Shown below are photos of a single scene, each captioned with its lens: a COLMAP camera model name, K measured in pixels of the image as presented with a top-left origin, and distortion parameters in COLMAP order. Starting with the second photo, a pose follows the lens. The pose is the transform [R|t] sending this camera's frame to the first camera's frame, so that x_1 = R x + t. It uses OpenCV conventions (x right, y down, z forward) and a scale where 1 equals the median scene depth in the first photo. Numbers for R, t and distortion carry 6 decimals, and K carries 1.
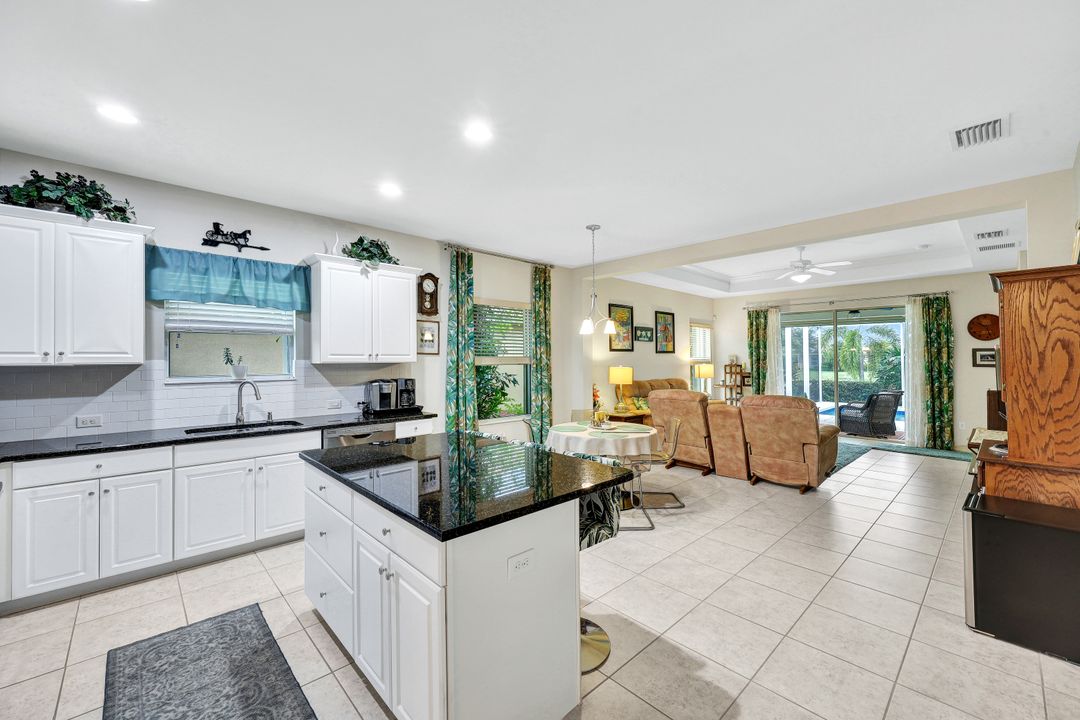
lens RADIAL K [[439.3, 0, 534.1], [0, 439.3, 343.6], [0, 0, 1]] dist [0.003482, -0.000434]
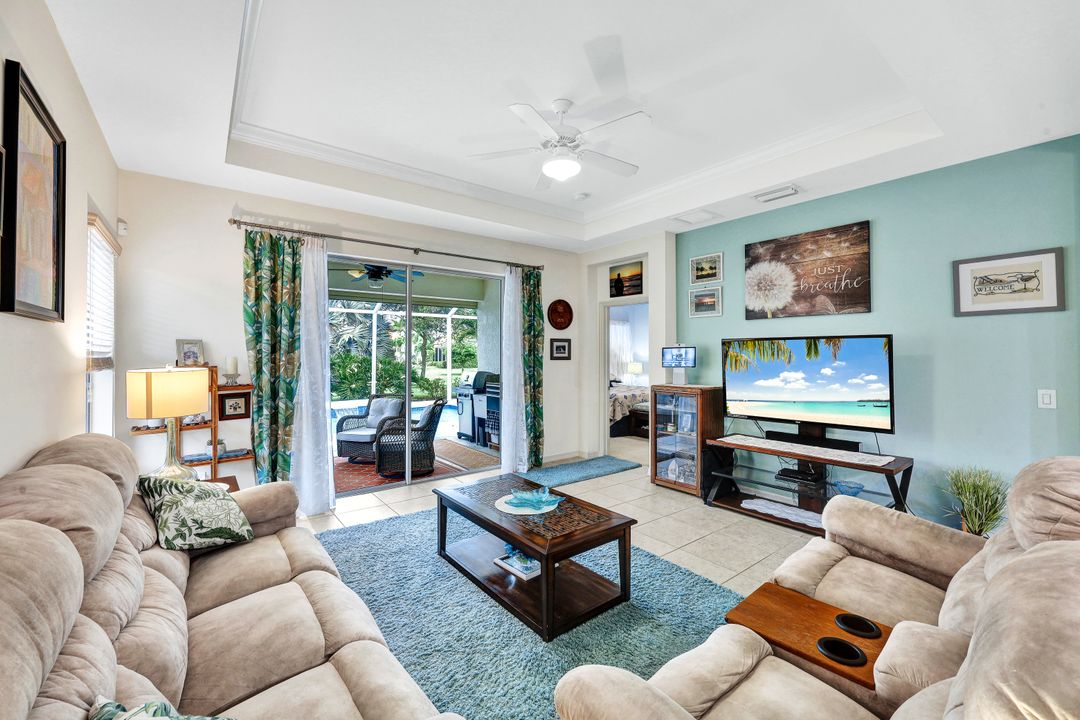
lens RADIAL K [[439.3, 0, 545.7], [0, 439.3, 351.7], [0, 0, 1]] dist [0.003482, -0.000434]
pose [[0.082917, 0.000203, 0.996556, 0.148426], [-0.034388, 0.999405, 0.002658, 0.034210], [-0.995963, -0.034490, 0.082874, 0.930889]]
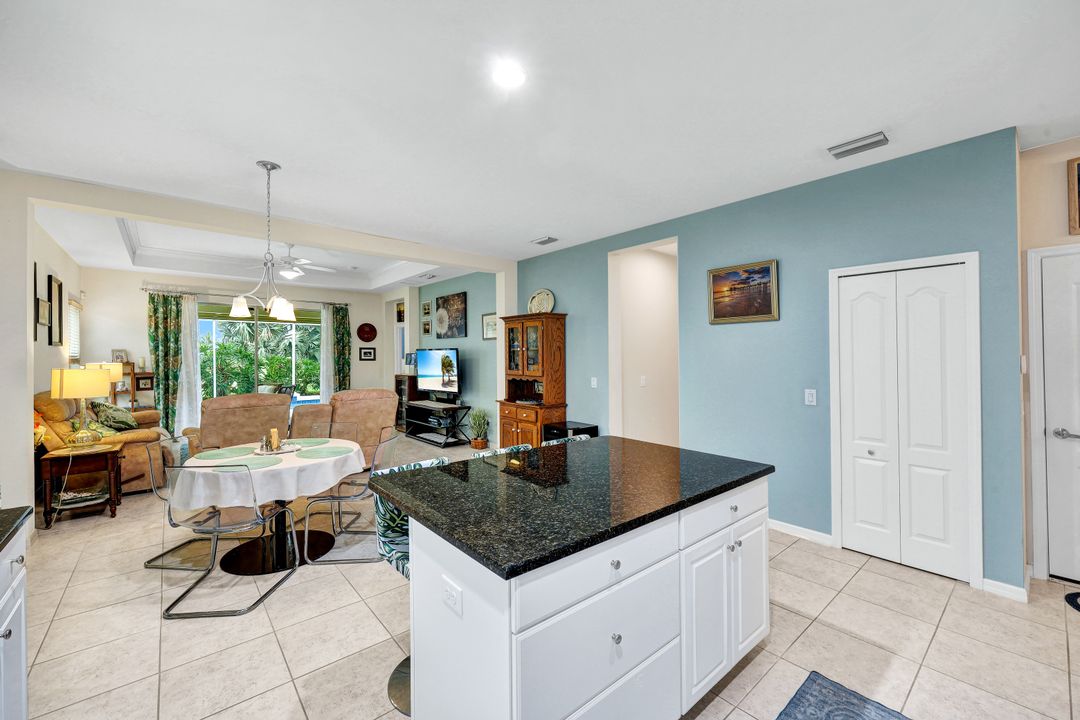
lens RADIAL K [[439.3, 0, 547.7], [0, 439.3, 362.7], [0, 0, 1]] dist [0.003482, -0.000434]
pose [[0.038343, -0.017547, 0.999111, -0.360884], [-0.035626, 0.999186, 0.018916, 0.011326], [-0.998629, -0.036319, 0.037687, 0.351808]]
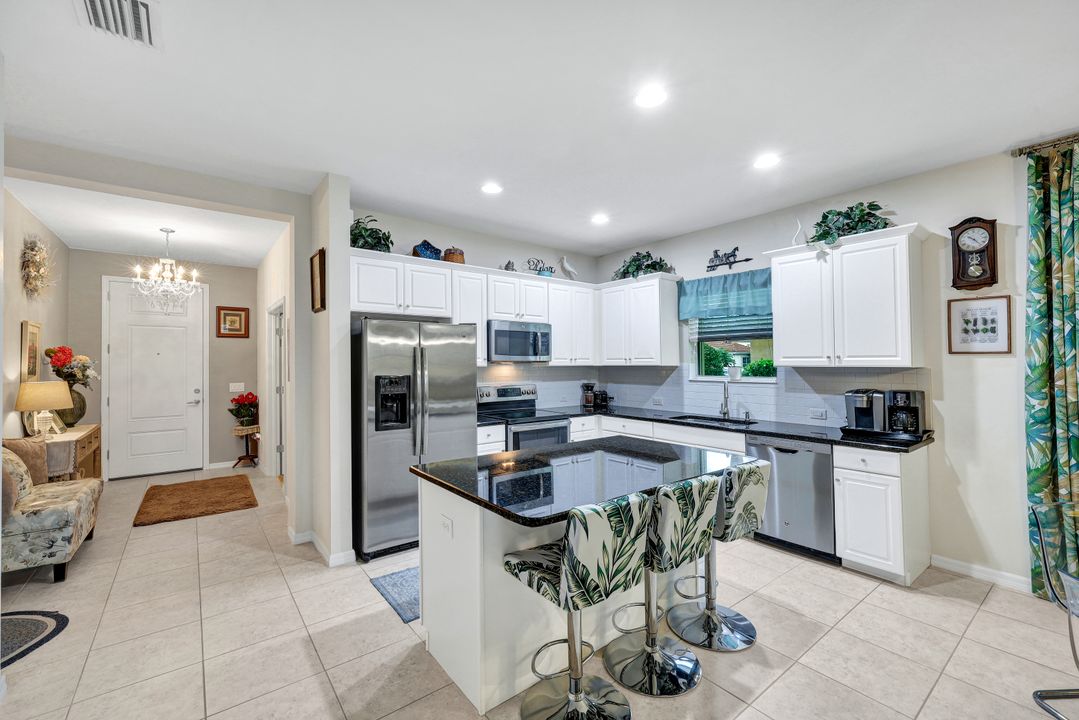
lens RADIAL K [[438.9, 0, 545.5], [0, 438.9, 363.5], [0, 0, 1]] dist [0.003482, -0.000434]
pose [[-0.065163, 0.002810, -0.997871, 0.279525], [0.038441, 0.999261, 0.000303, 0.010582], [0.997134, -0.038339, -0.065223, 0.324037]]
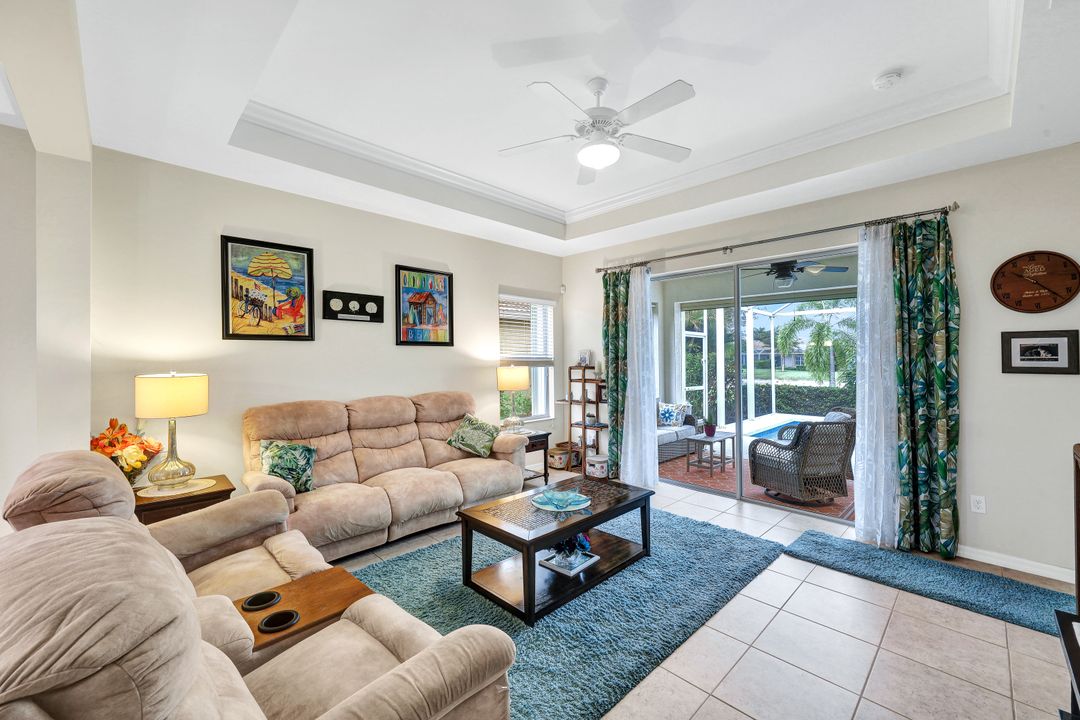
lens RADIAL K [[439.3, 0, 527.3], [0, 439.3, 347.7], [0, 0, 1]] dist [0.003482, -0.000434]
pose [[0.999698, -0.000651, 0.024560, 0.498345], [0.000312, 0.999905, 0.013809, 0.020413], [-0.024567, -0.013798, 0.999603, 0.559270]]
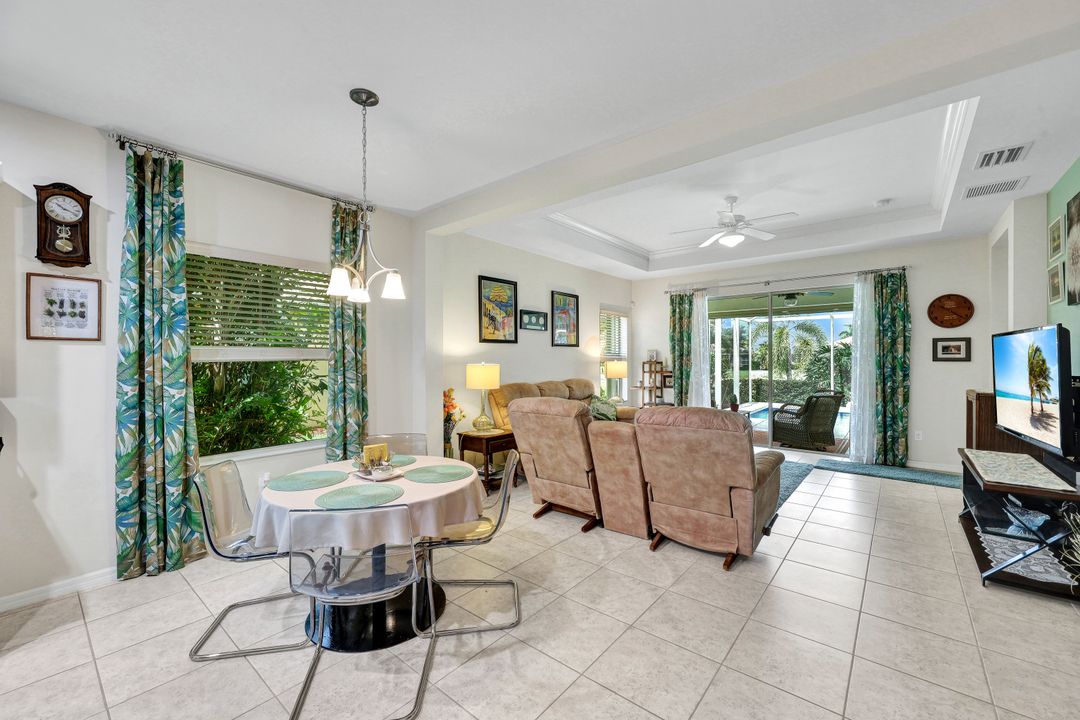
lens RADIAL K [[439.3, 0, 530.9], [0, 439.3, 359.6], [0, 0, 1]] dist [0.003482, -0.000434]
pose [[0.993024, -0.004223, 0.117833, 0.178681], [0.000024, 0.999366, 0.035614, 0.020720], [-0.117908, -0.035363, 0.992395, 0.291883]]
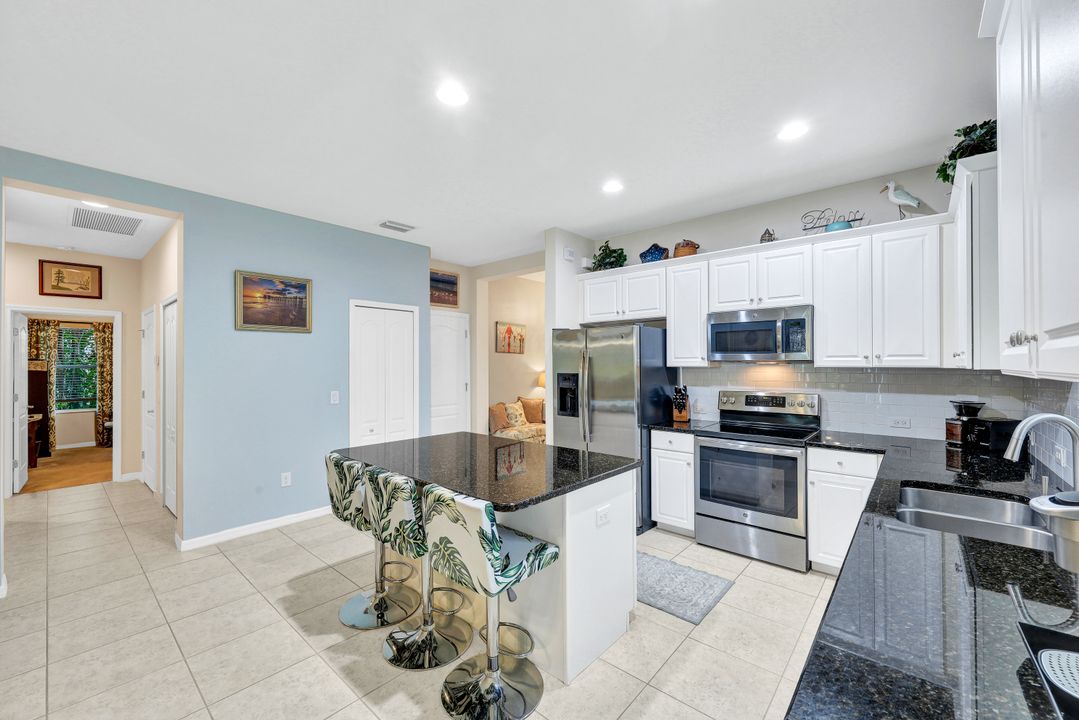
lens RADIAL K [[438.9, 0, 533.7], [0, 438.9, 366.5], [0, 0, 1]] dist [0.003482, -0.000434]
pose [[-0.996018, 0.003396, -0.089085, -0.078113], [0.006114, 0.999524, -0.030250, 0.025884], [0.088940, -0.030675, -0.995565, 0.712790]]
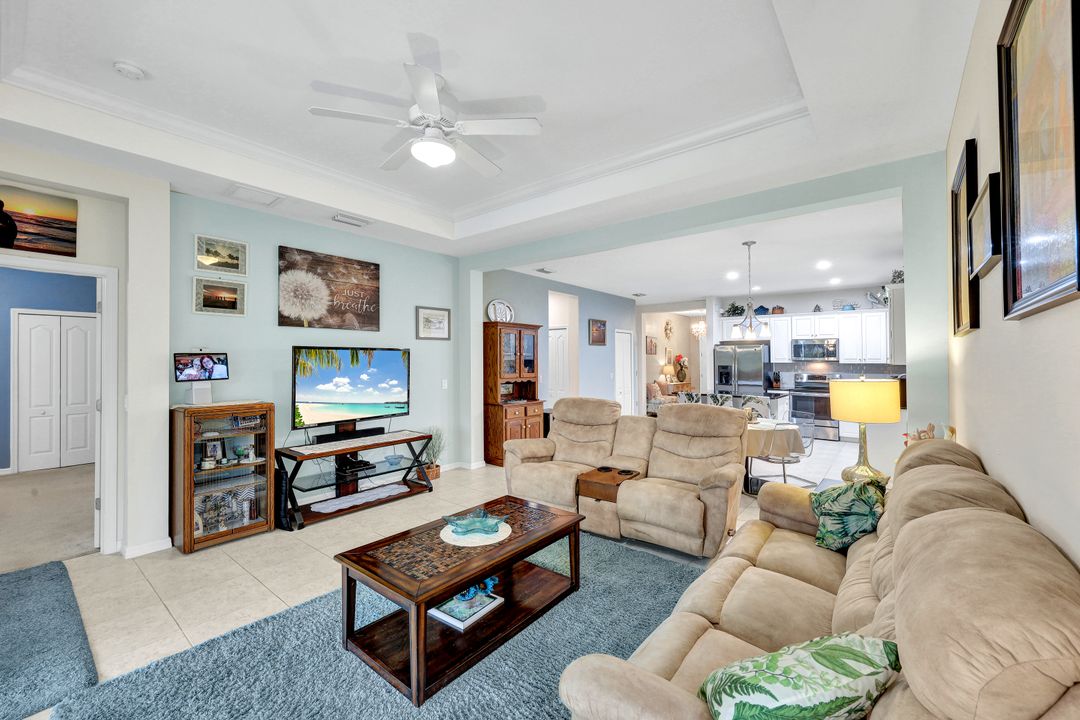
lens RADIAL K [[439.3, 0, 534.1], [0, 439.3, 356.6], [0, 0, 1]] dist [0.003482, -0.000434]
pose [[-0.991430, -0.005915, -0.130507, 0.542743], [-0.000203, 0.999043, -0.043737, 0.048010], [0.130641, -0.043336, -0.990482, 1.333030]]
